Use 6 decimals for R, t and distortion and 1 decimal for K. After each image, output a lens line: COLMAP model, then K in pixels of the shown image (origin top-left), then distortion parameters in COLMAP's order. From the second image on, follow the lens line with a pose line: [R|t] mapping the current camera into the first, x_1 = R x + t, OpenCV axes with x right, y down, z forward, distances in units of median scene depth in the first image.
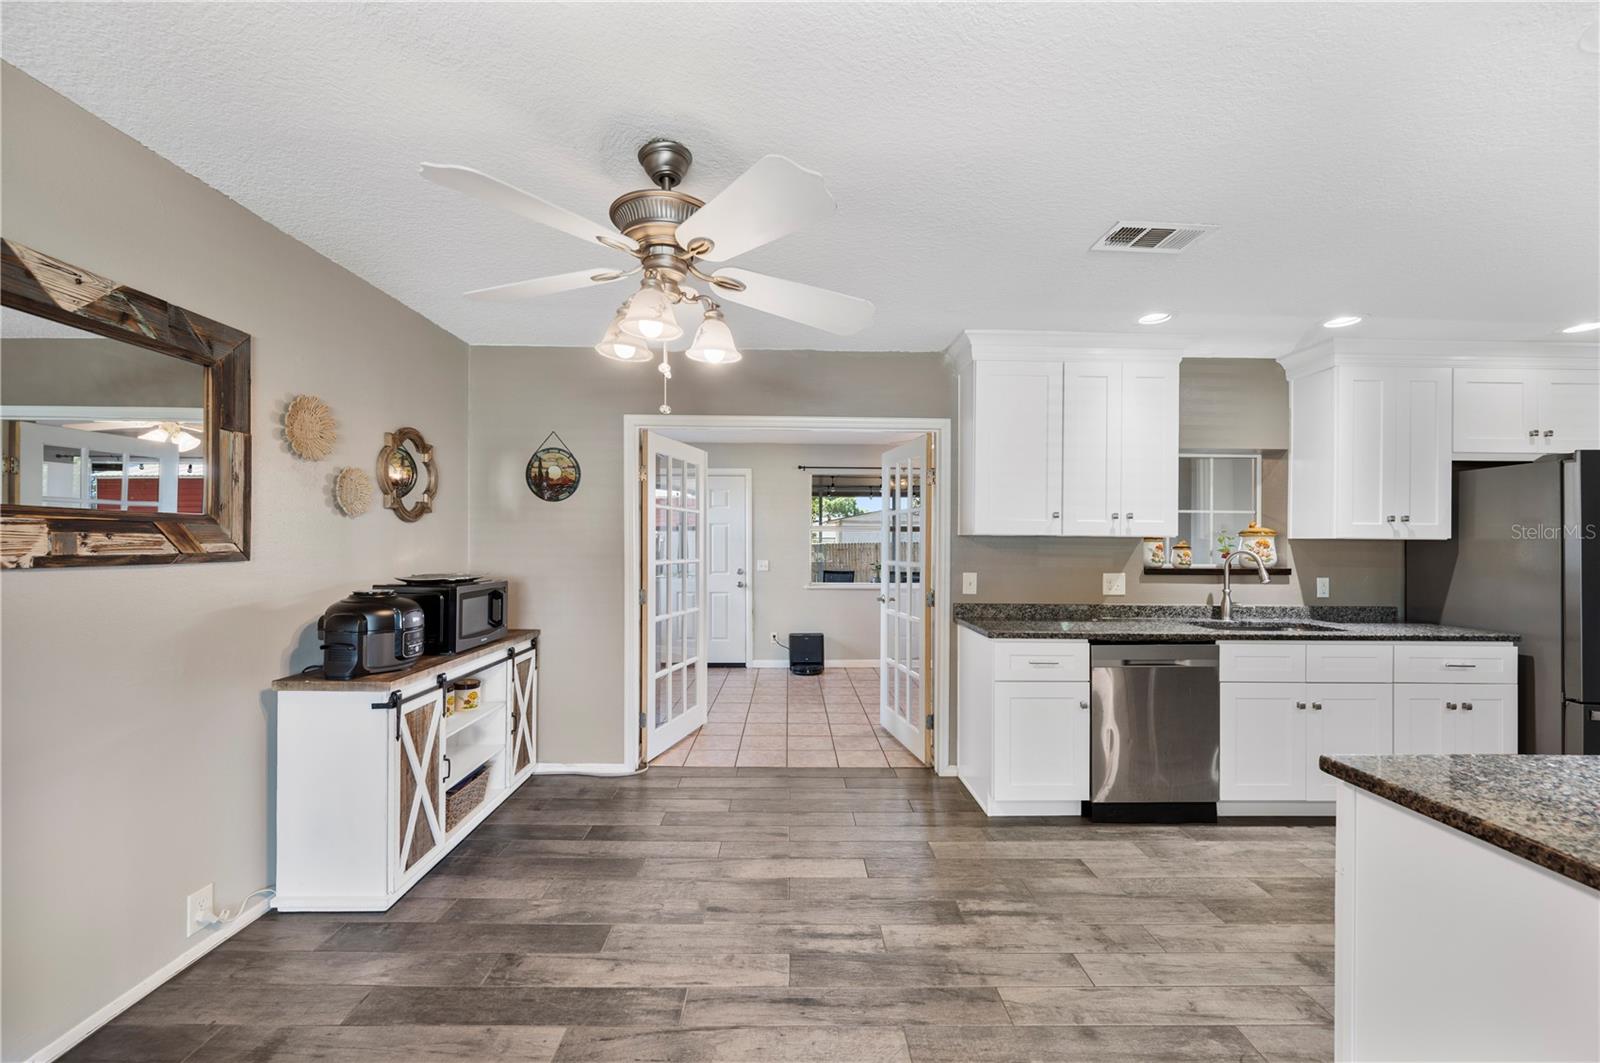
lens RADIAL K [[634.7, 0, 796.4], [0, 634.7, 546.0], [0, 0, 1]] dist [-0.004040, 0.000022]
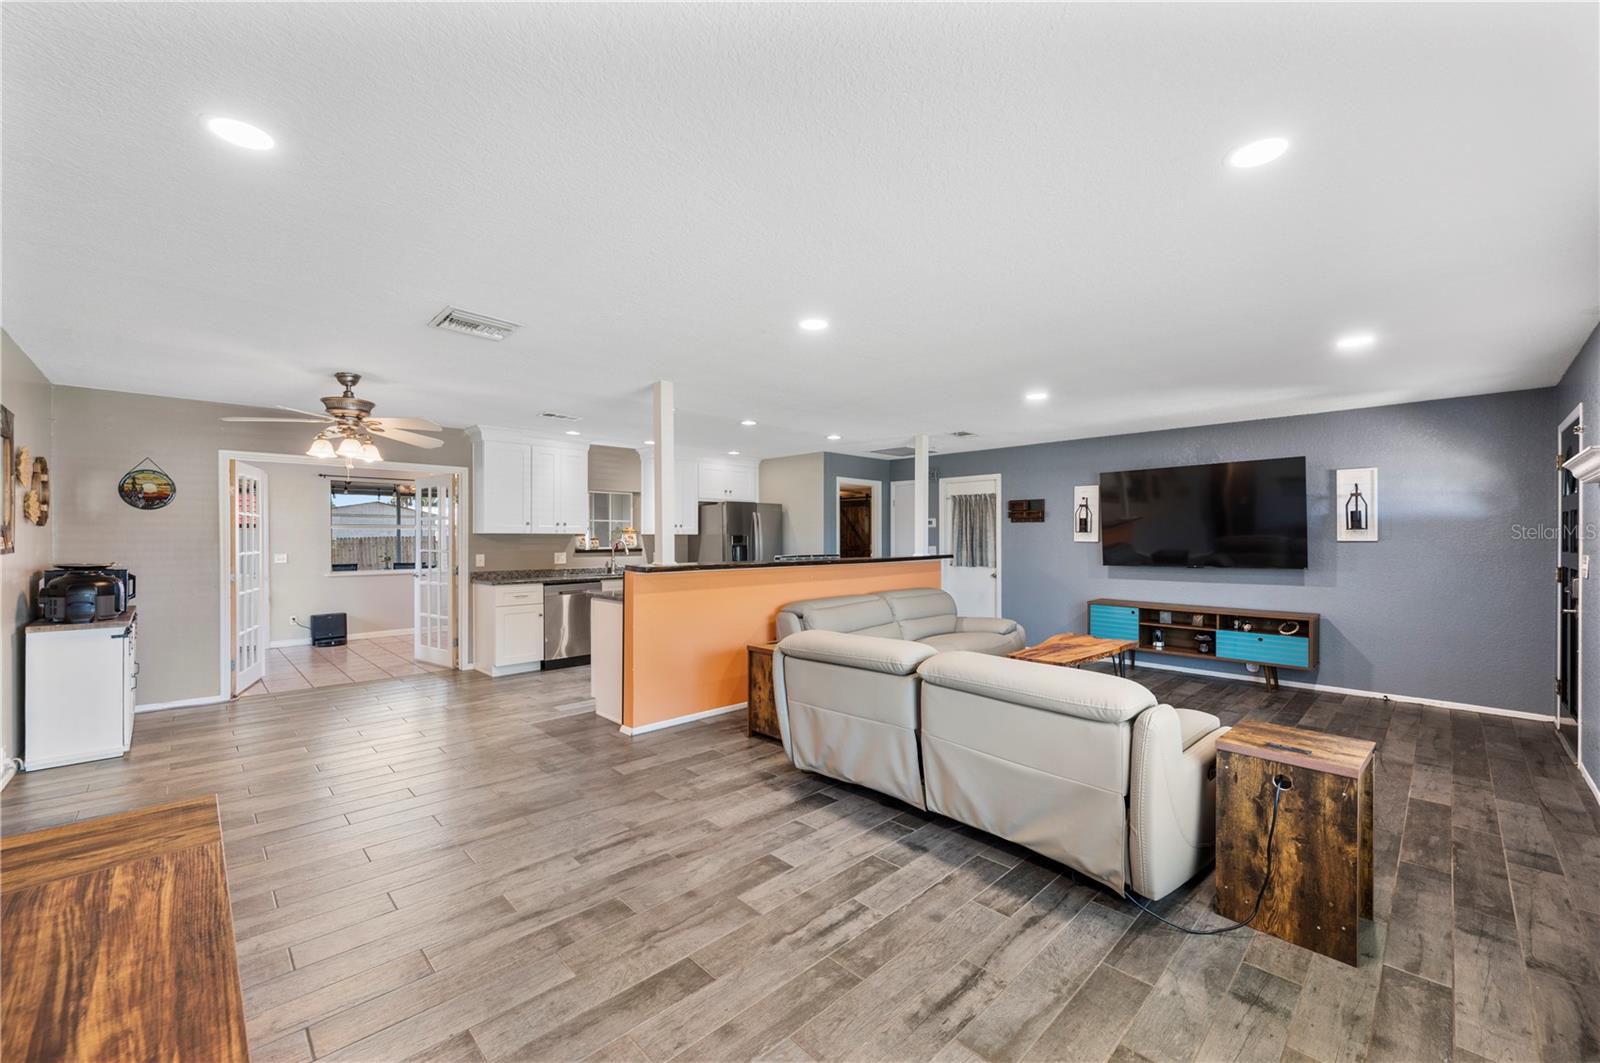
lens RADIAL K [[634.7, 0, 811.0], [0, 634.7, 536.7], [0, 0, 1]] dist [-0.004040, 0.000022]
pose [[0.715878, -0.007449, 0.698185, -0.336744], [0.010759, 0.999942, -0.000363, 0.003145], [-0.698142, 0.007771, 0.715917, -1.022268]]
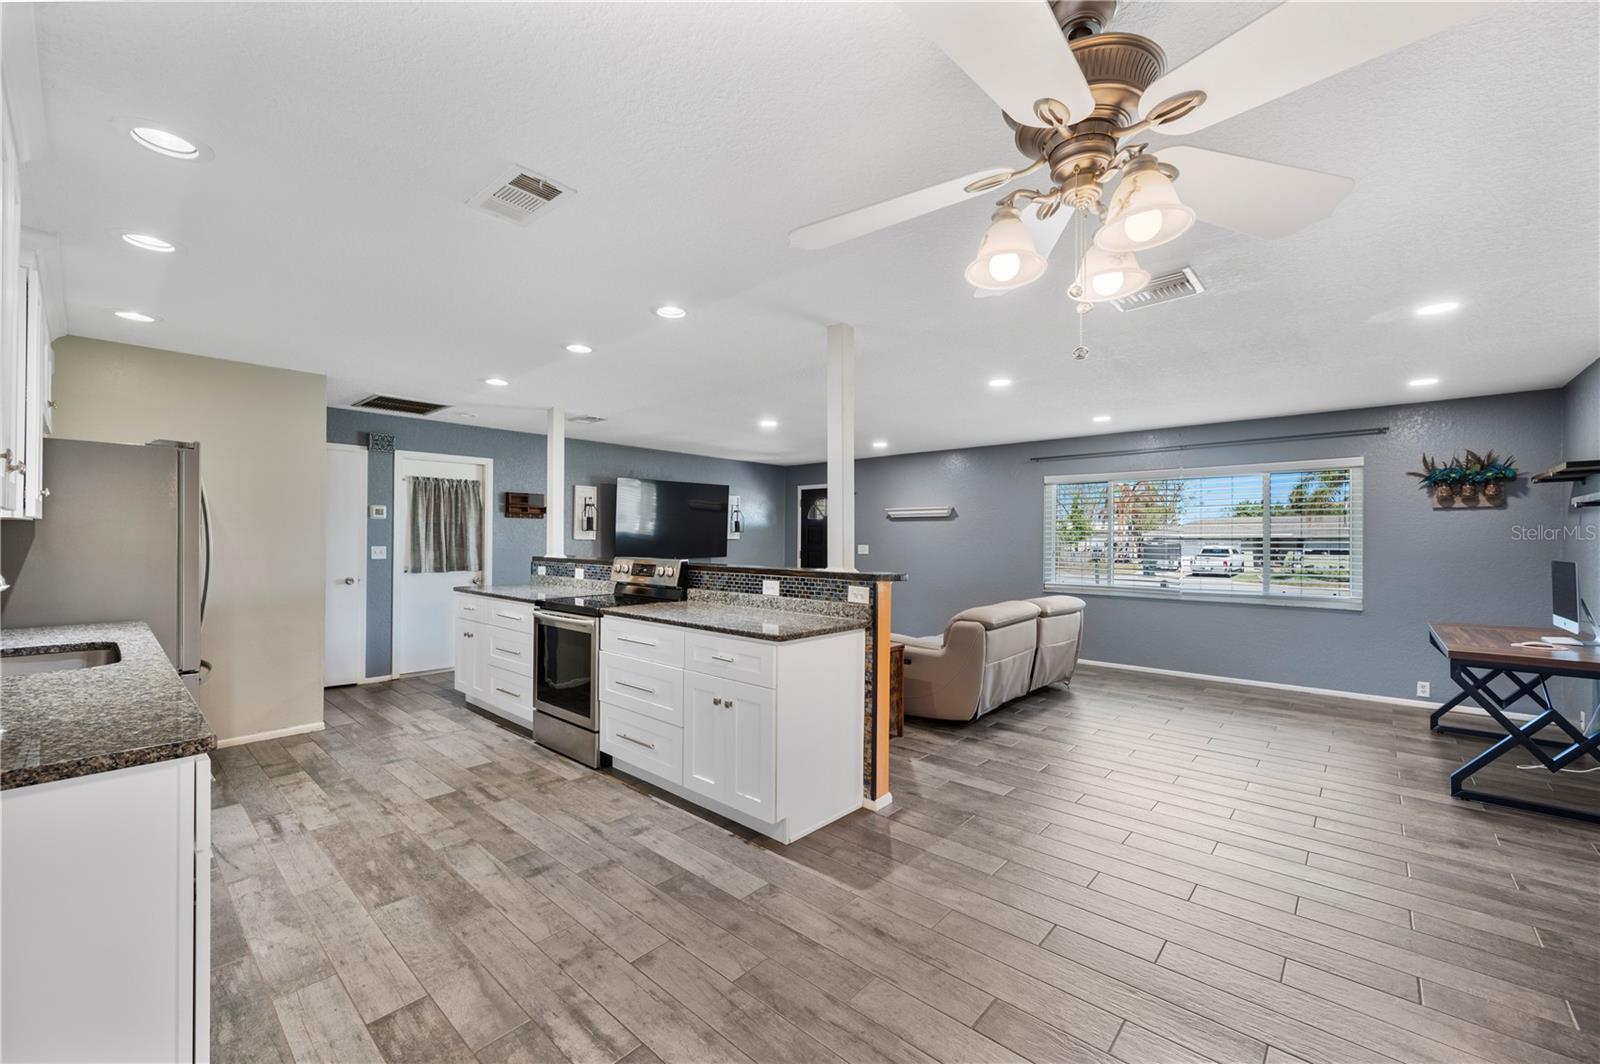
lens RADIAL K [[634.7, 0, 808.1], [0, 634.7, 526.1], [0, 0, 1]] dist [-0.004040, 0.000022]
pose [[-0.747133, -0.001431, 0.664673, -0.245470], [-0.009332, 0.999922, -0.008338, -0.006431], [-0.664609, -0.012432, -0.747088, 0.948215]]
